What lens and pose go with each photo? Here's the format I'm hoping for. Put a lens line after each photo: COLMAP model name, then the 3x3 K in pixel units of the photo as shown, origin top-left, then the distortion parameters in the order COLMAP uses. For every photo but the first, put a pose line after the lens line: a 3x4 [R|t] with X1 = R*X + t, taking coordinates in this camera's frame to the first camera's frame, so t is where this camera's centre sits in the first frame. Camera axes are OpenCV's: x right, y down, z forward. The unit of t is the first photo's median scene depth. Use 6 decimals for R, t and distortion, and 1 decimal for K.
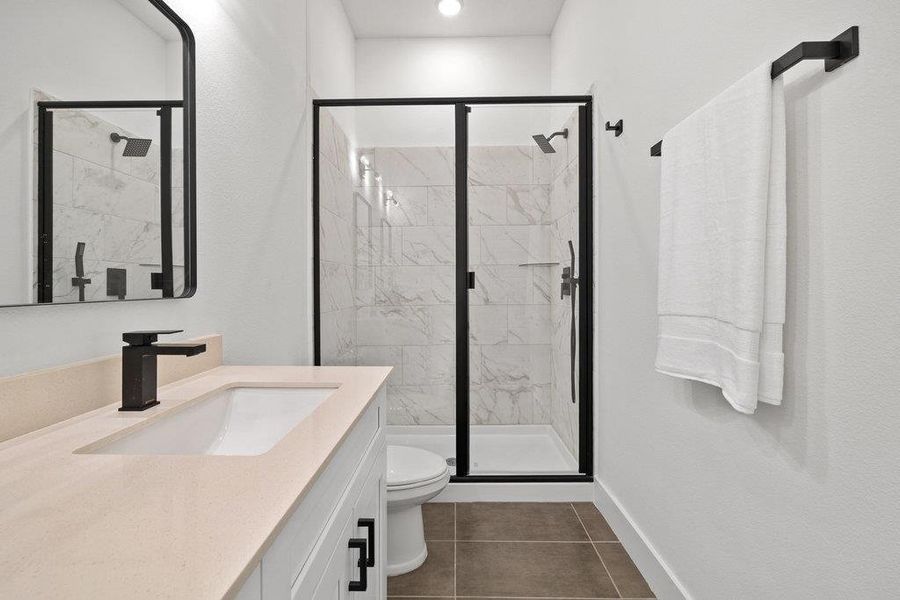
lens RADIAL K [[382.2, 0, 450.0], [0, 382.2, 287.1], [0, 0, 1]] dist [0.000135, 0.000166]
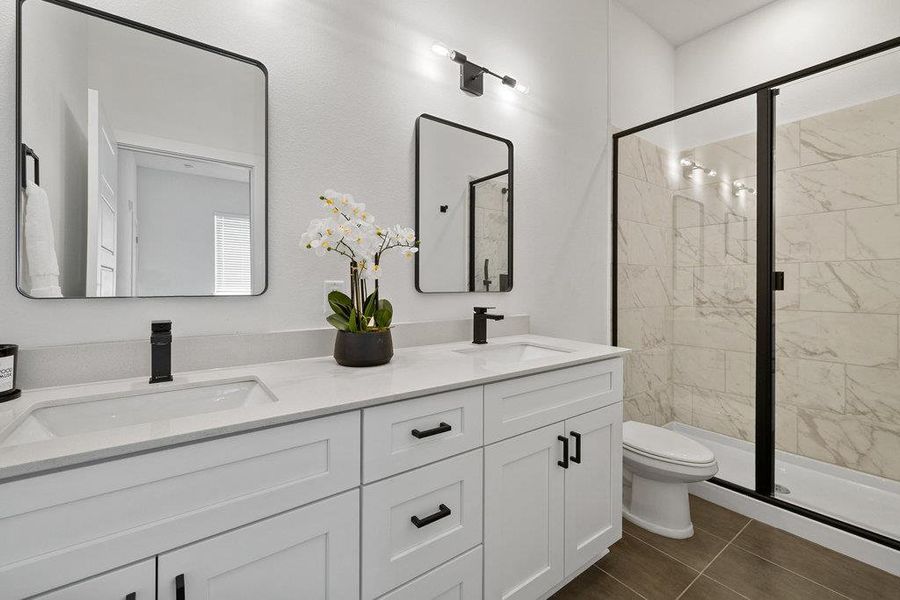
lens RADIAL K [[382.2, 0, 446.9], [0, 382.2, 284.0], [0, 0, 1]] dist [0.000135, 0.000166]
pose [[0.600067, 0.003178, -0.799944, 0.287181], [-0.010437, 0.999938, -0.003857, 0.000871], [0.799882, 0.010663, 0.600063, -0.151354]]
